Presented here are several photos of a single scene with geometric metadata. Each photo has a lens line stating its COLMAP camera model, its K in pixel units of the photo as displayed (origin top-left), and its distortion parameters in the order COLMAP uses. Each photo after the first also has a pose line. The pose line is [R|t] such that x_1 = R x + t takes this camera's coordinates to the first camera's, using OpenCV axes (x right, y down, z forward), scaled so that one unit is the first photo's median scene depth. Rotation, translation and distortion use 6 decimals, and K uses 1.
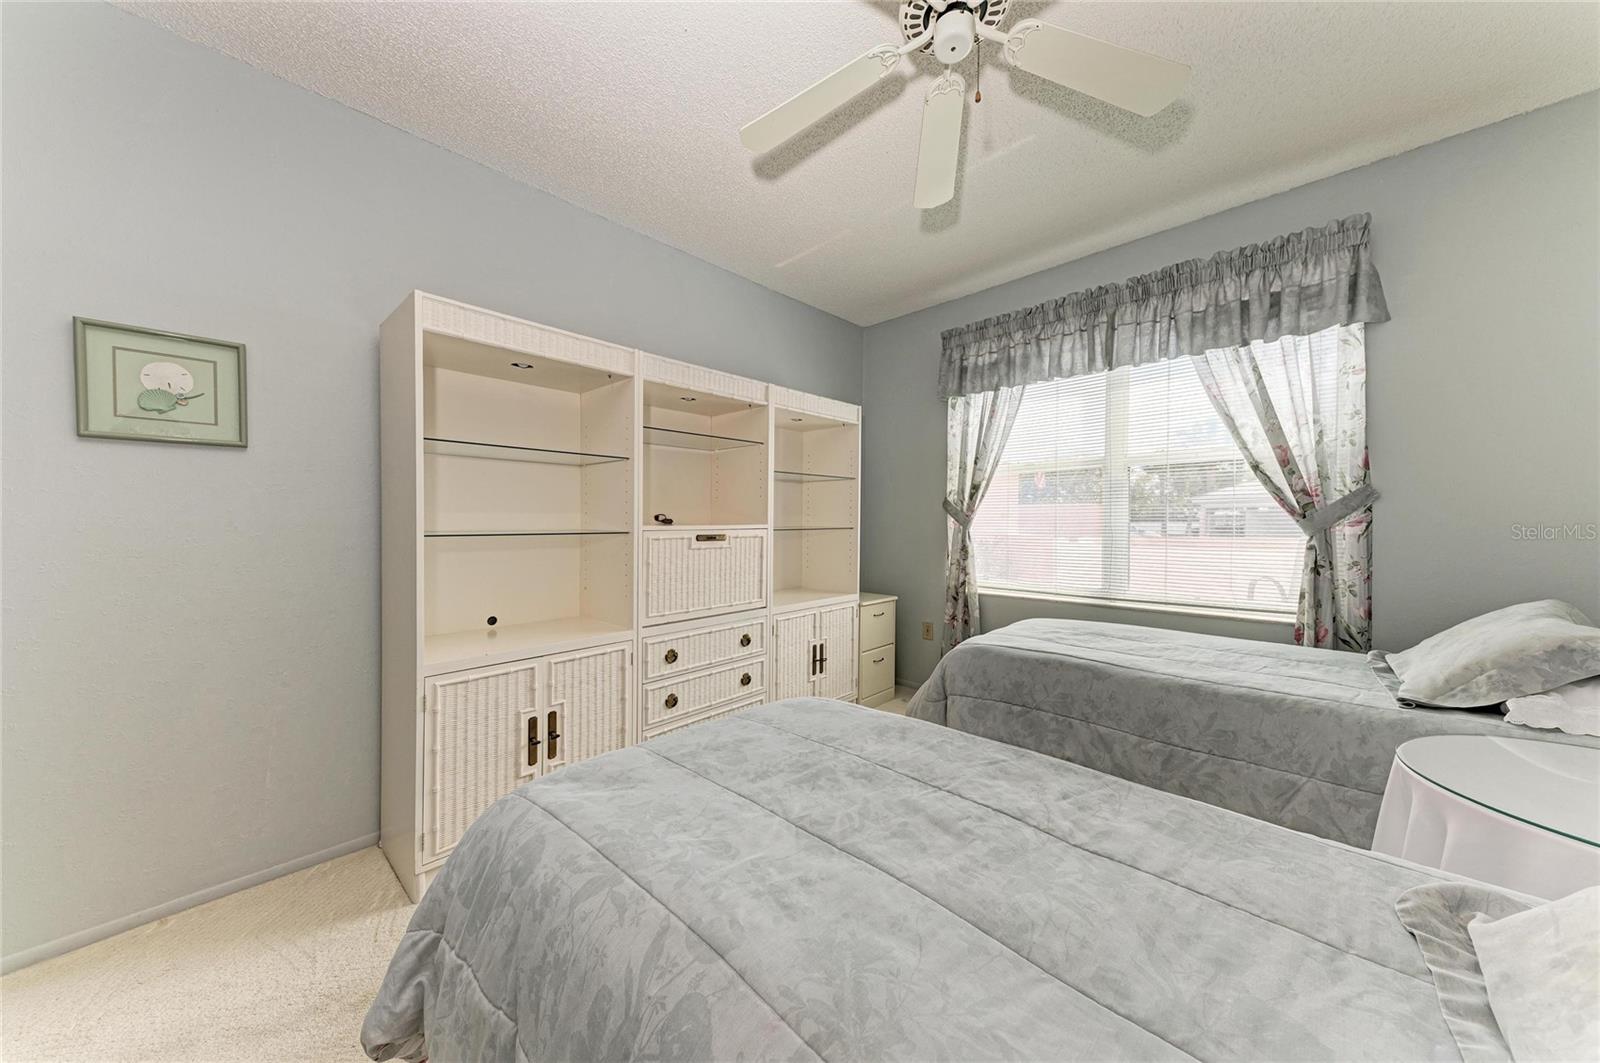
lens RADIAL K [[541.8, 0, 799.1], [0, 541.8, 524.9], [0, 0, 1]] dist [0.009342, -0.000078]
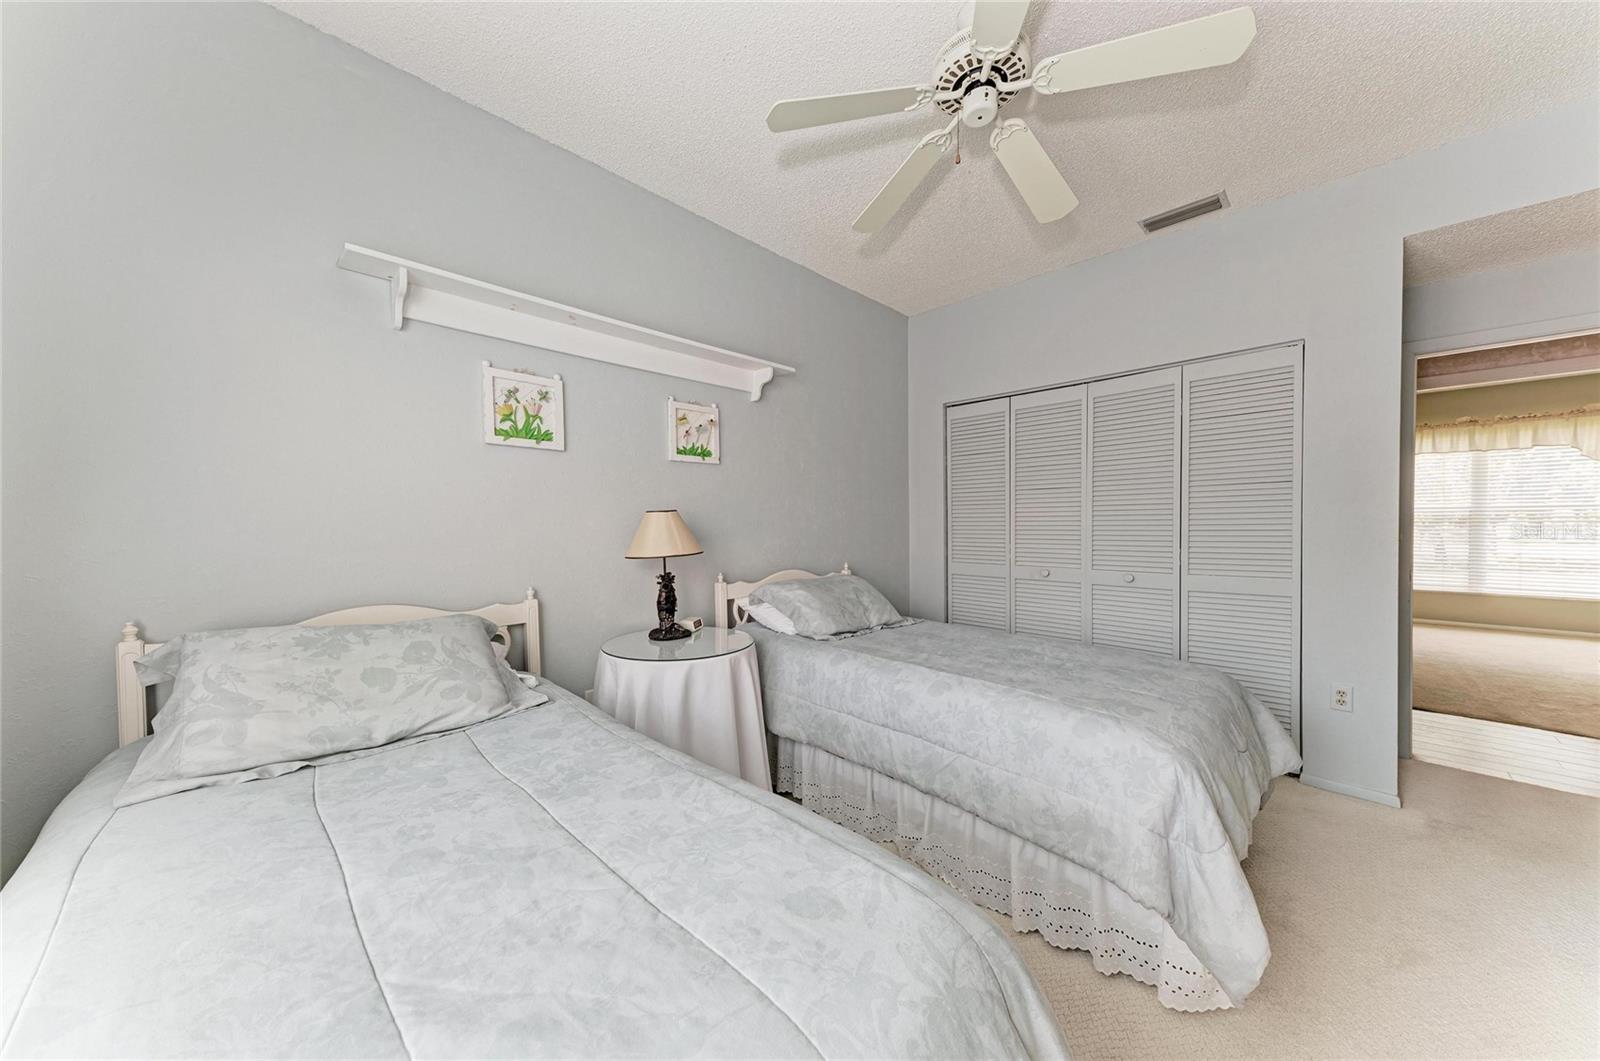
lens RADIAL K [[540.9, 0, 800.0], [0, 540.9, 530.5], [0, 0, 1]] dist [0.022375, -0.000074]
pose [[-0.999790, 0.020374, -0.002149, 0.364083], [0.020366, 0.999785, 0.003780, 0.003962], [0.002226, 0.003735, -0.999991, 1.205099]]
